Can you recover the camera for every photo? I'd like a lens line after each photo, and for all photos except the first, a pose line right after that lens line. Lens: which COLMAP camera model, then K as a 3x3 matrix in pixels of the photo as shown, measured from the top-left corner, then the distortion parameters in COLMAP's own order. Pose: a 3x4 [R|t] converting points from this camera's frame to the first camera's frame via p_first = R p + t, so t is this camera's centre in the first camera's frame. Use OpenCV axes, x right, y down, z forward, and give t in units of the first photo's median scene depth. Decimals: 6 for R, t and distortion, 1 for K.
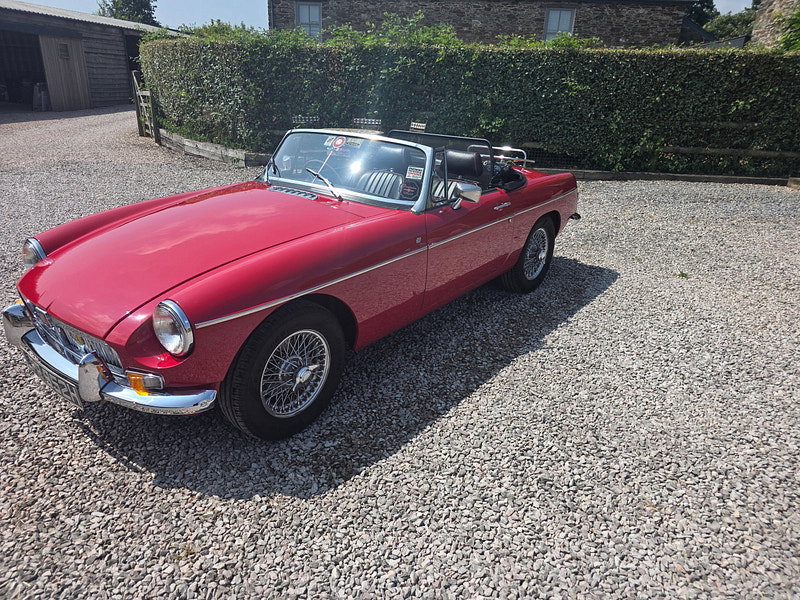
lens RADIAL K [[543.9, 0, 395.8], [0, 543.9, 314.3], [0, 0, 1]] dist [0.039899, -0.034474]
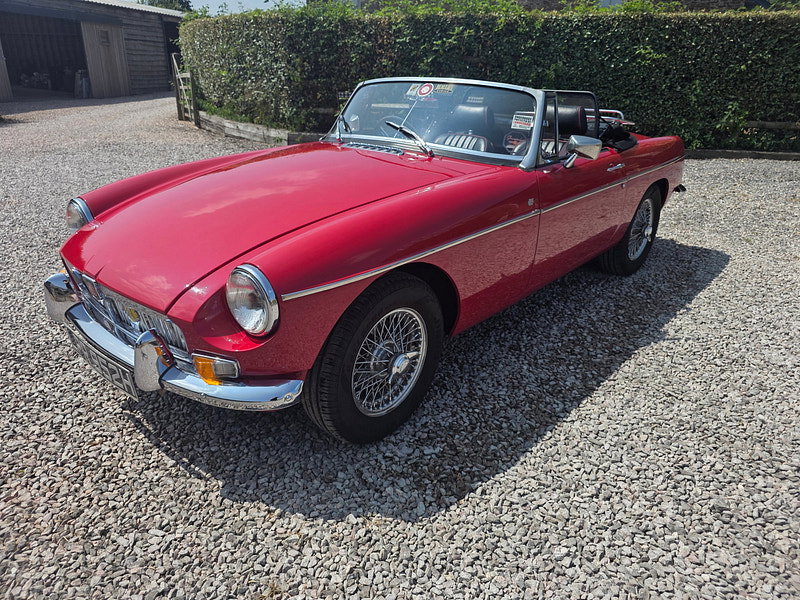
lens RADIAL K [[543.9, 0, 386.9], [0, 543.9, 316.4], [0, 0, 1]] dist [0.039899, -0.034474]
pose [[0.997809, 0.015443, -0.064325, -0.129409], [-0.014359, 0.999748, 0.017280, 0.025226], [0.064576, -0.016319, 0.997779, 0.184904]]
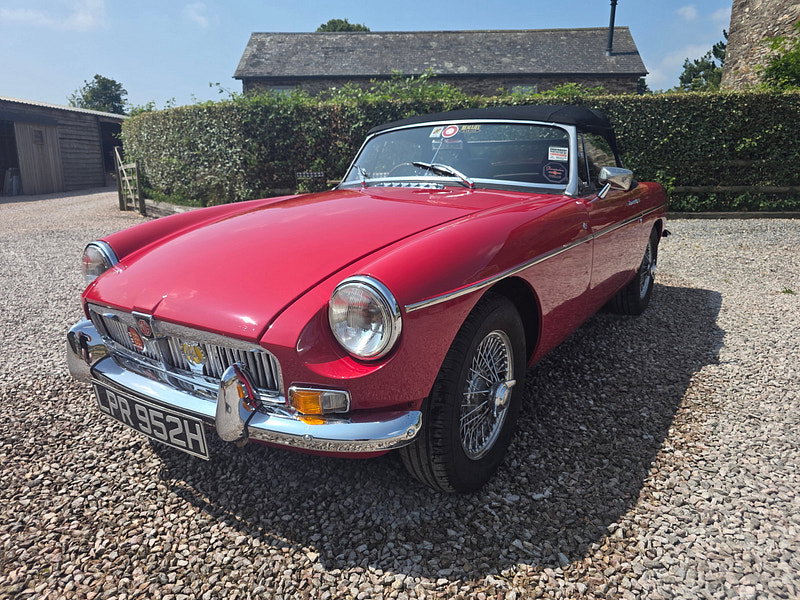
lens RADIAL K [[543.9, 0, 383.7], [0, 543.9, 306.3], [0, 0, 1]] dist [0.039899, -0.034474]
pose [[0.997308, -0.051786, 0.051916, -0.326923], [0.059198, 0.986410, -0.153266, 0.090944], [-0.043274, 0.155927, 0.986820, 0.268212]]
